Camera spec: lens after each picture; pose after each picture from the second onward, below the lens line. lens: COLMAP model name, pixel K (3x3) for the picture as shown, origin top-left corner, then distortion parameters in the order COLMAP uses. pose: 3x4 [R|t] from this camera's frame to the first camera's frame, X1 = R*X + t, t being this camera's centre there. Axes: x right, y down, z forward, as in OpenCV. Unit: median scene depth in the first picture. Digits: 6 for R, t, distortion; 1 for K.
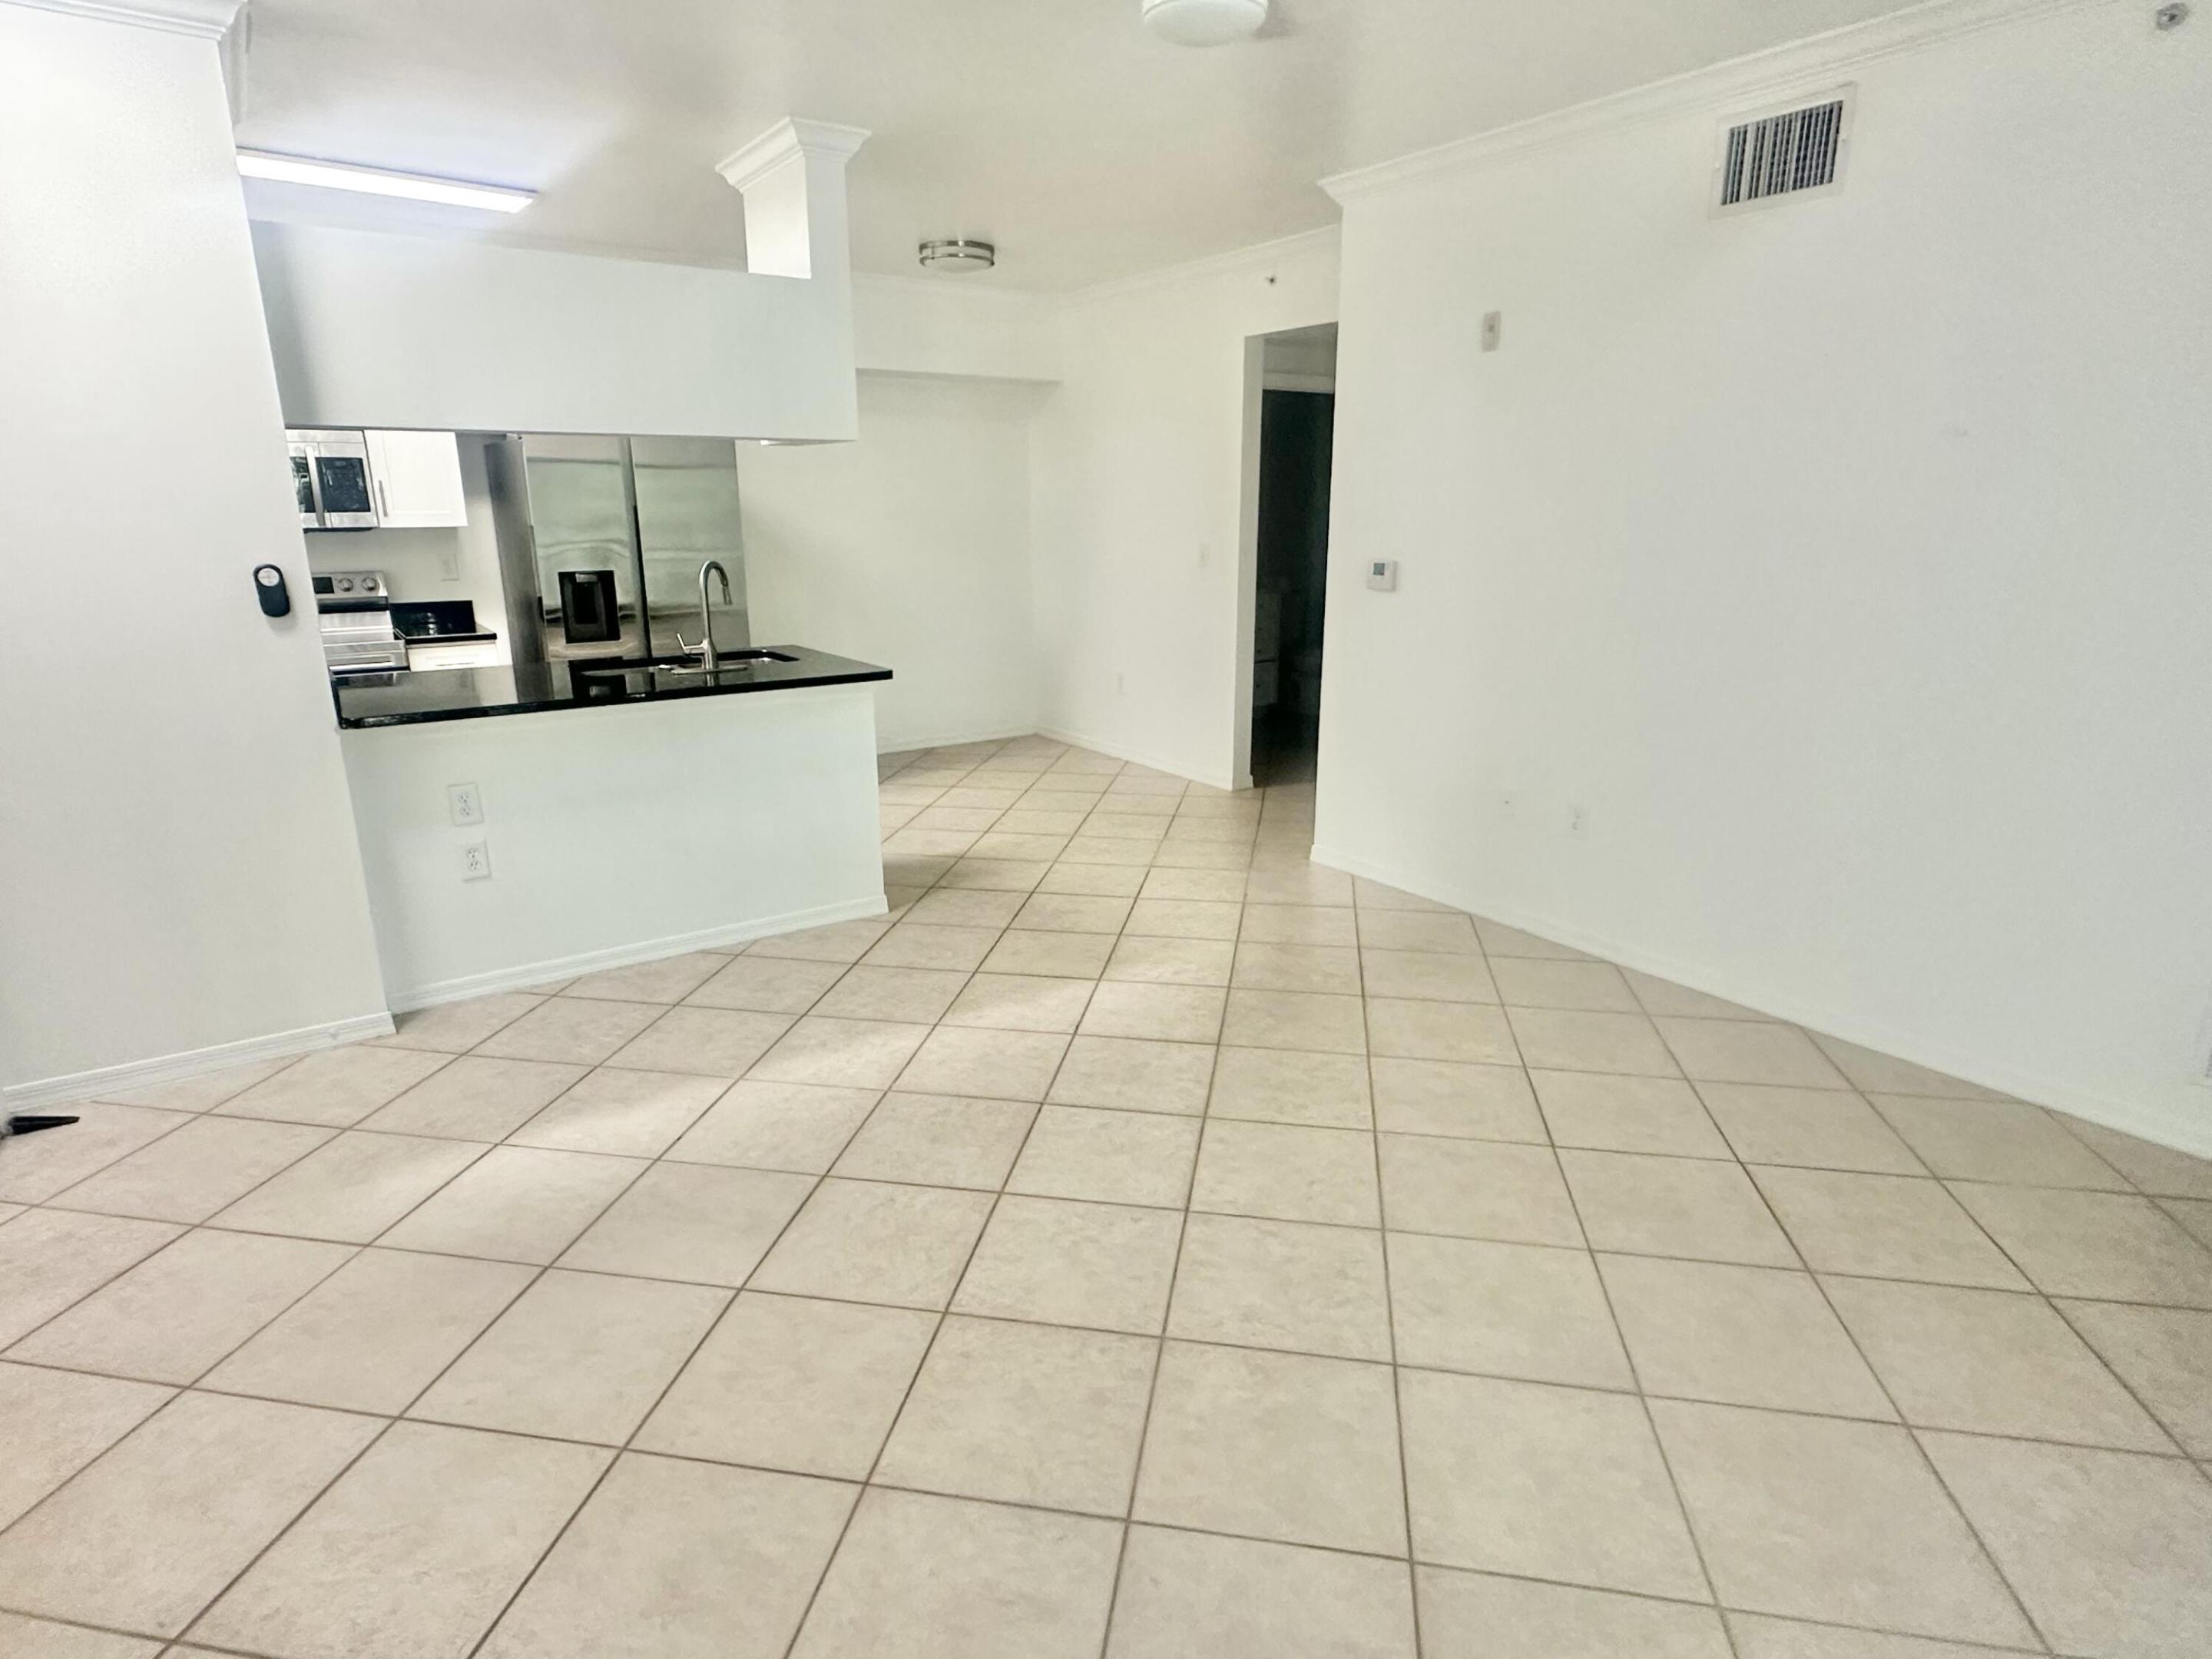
lens RADIAL K [[1185.6, 0, 1100.3], [0, 1185.6, 832.1], [0, 0, 1]] dist [-0.001667, -0.000838]
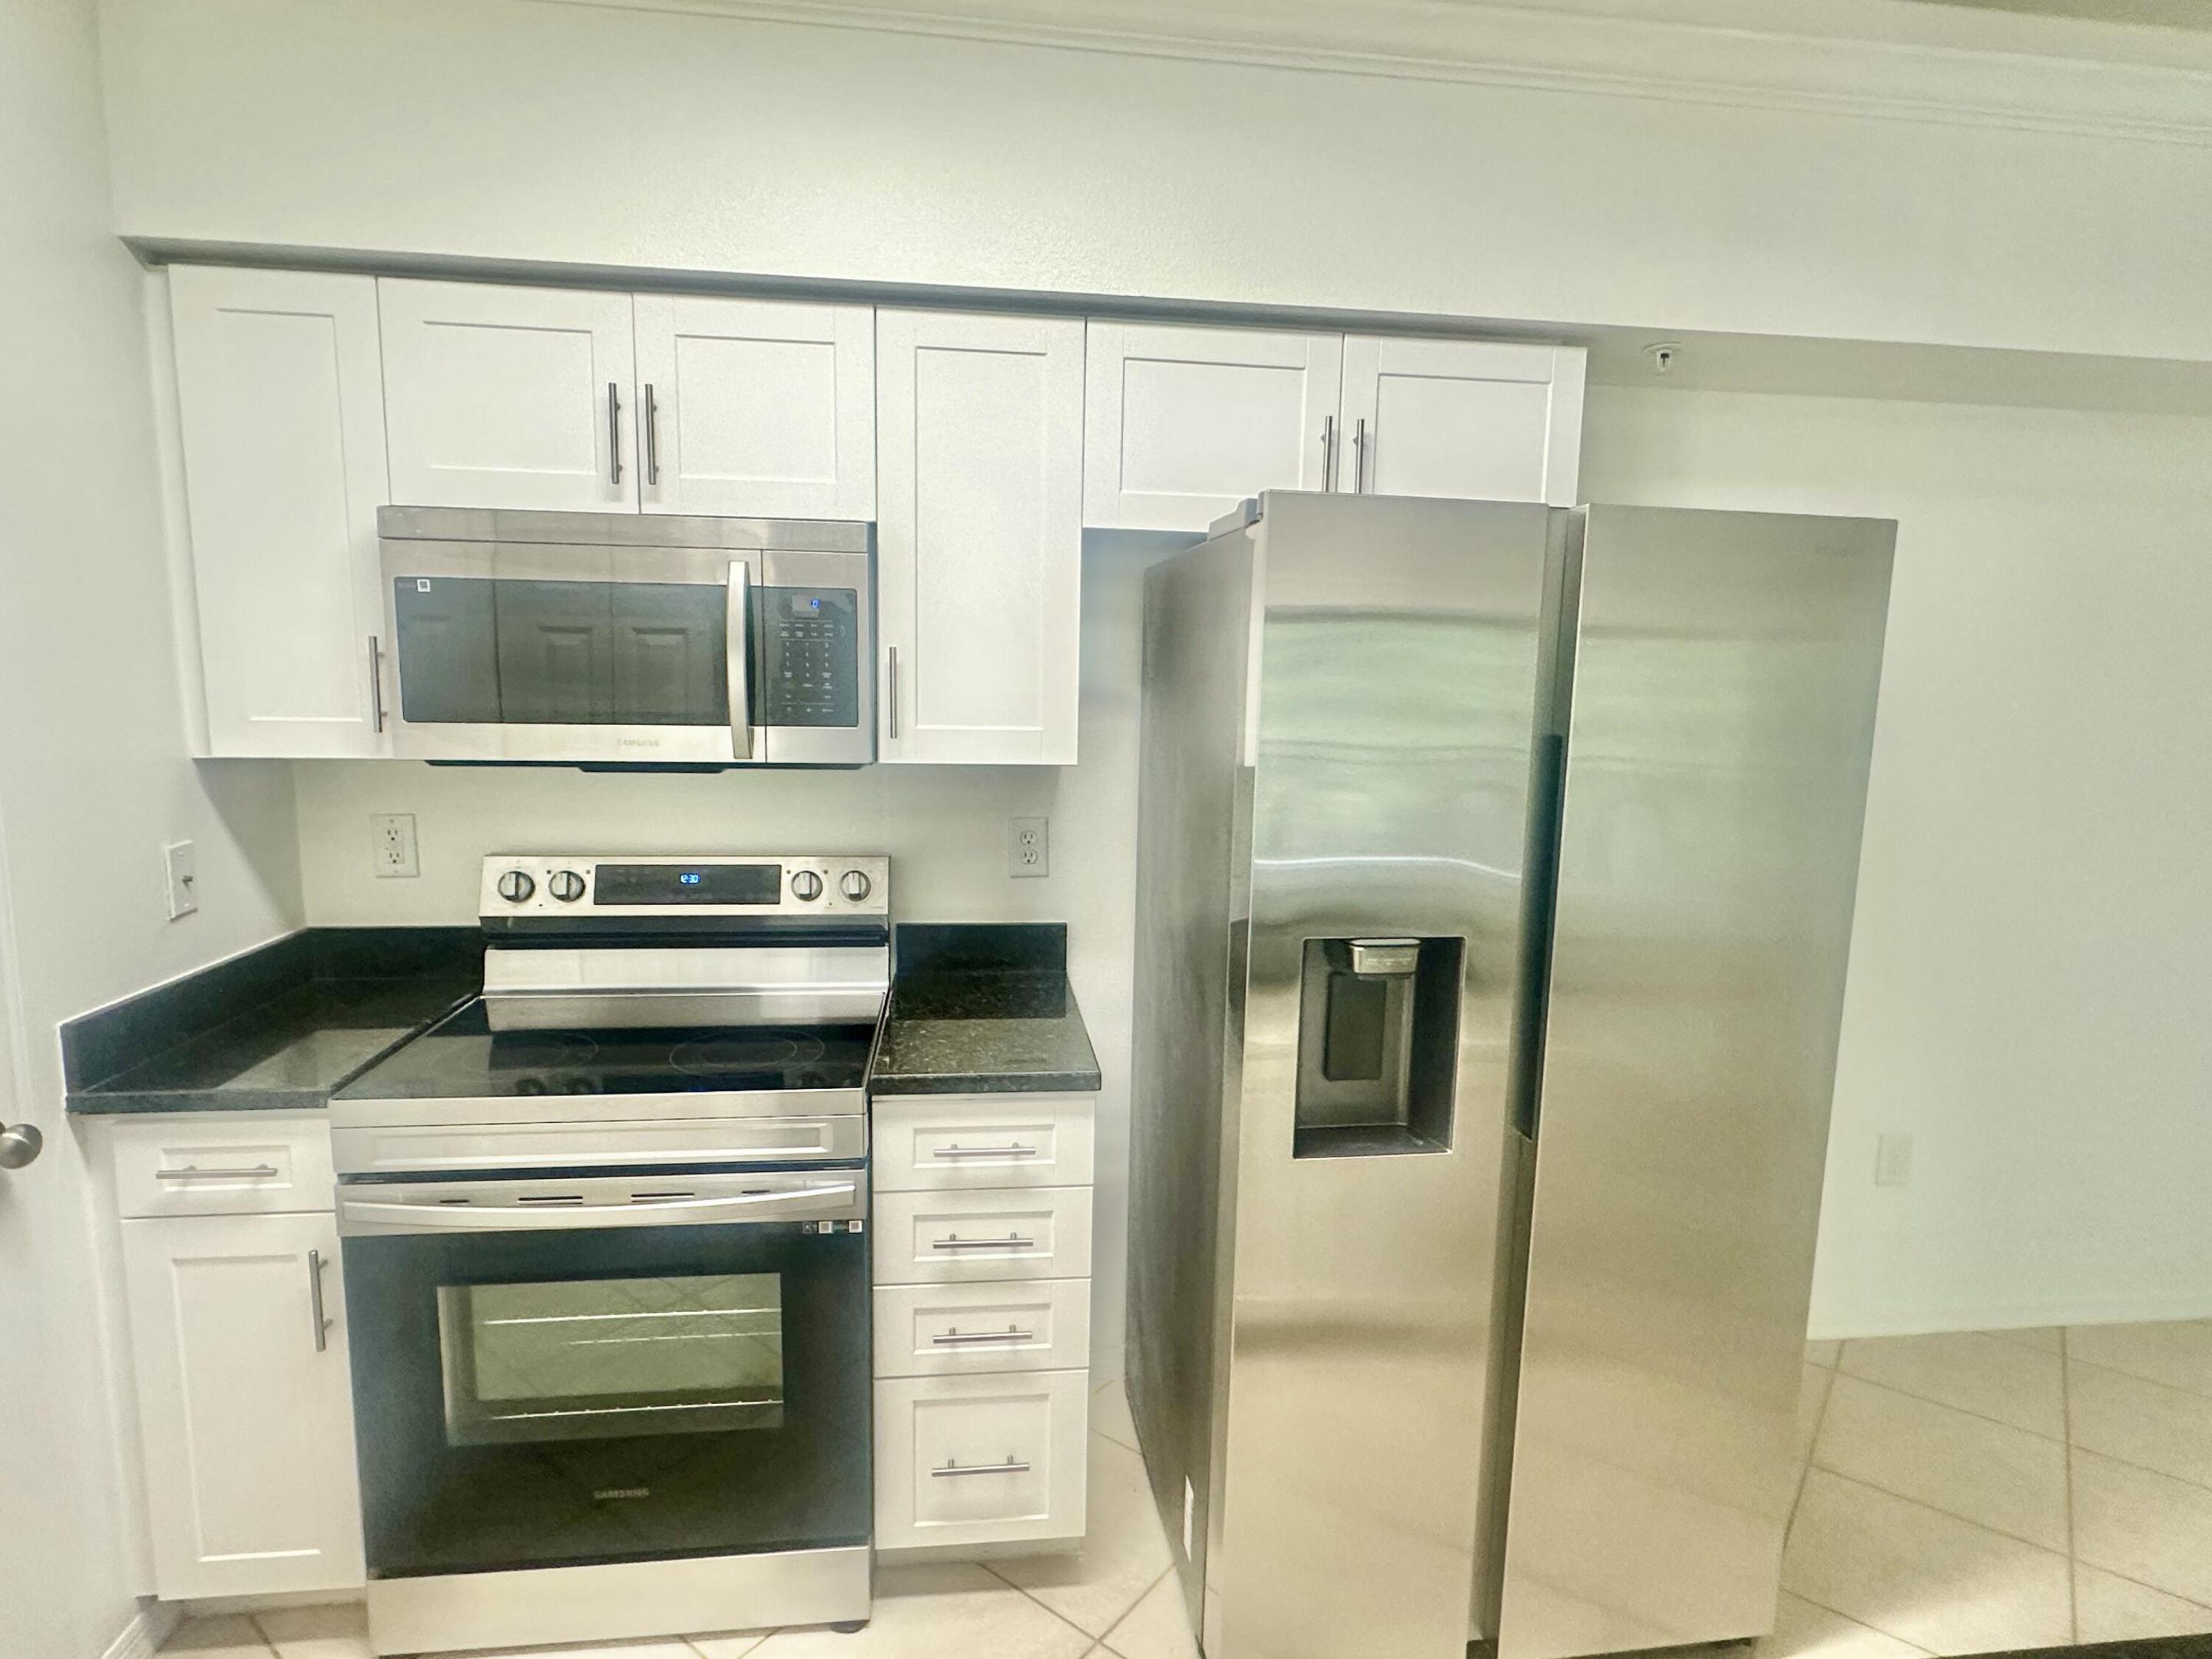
lens RADIAL K [[1185.6, 0, 1100.3], [0, 1185.6, 832.1], [0, 0, 1]] dist [-0.001667, -0.000838]
pose [[0.881529, 0.082179, -0.464923, -0.365514], [-0.148753, 0.982925, -0.108307, -0.207248], [0.448084, 0.164634, 0.878701, 0.704265]]
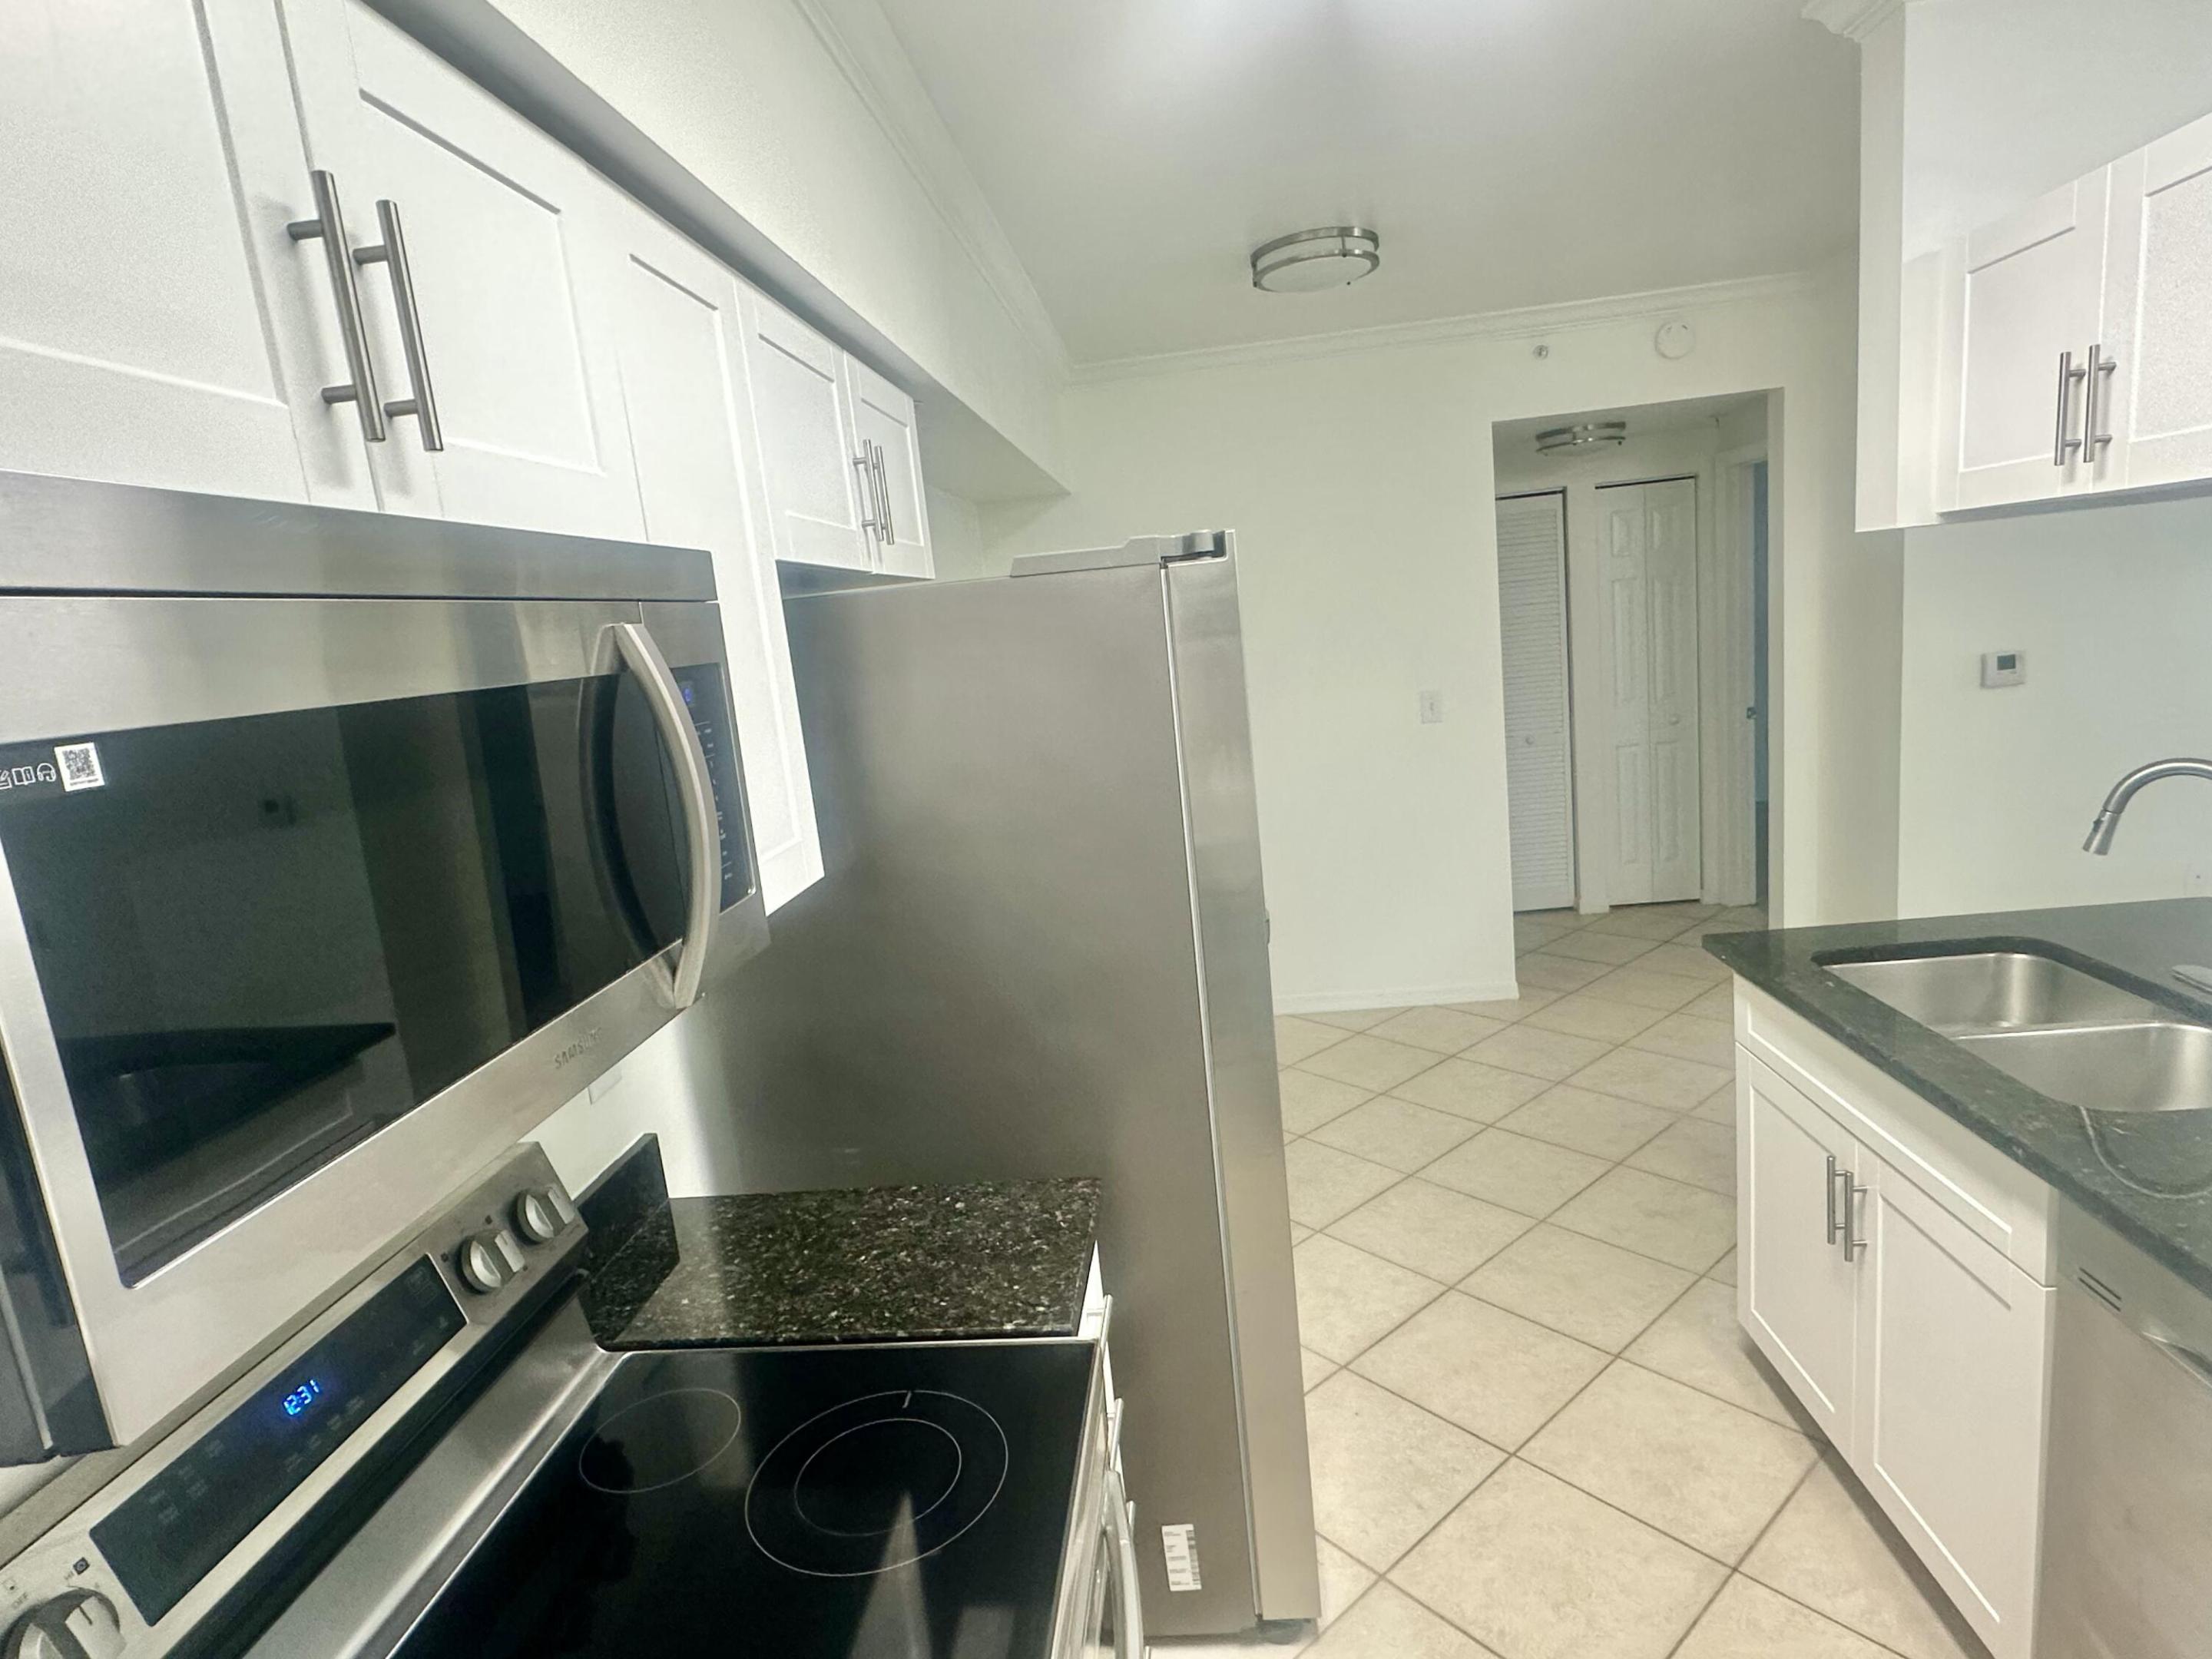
lens RADIAL K [[1185.6, 0, 1100.3], [0, 1185.6, 832.1], [0, 0, 1]] dist [-0.001667, -0.000838]
pose [[0.642929, -0.198511, 0.739754, -0.727533], [0.300607, 0.953733, -0.005330, -0.257938], [-0.704470, 0.225802, 0.672856, 0.794405]]
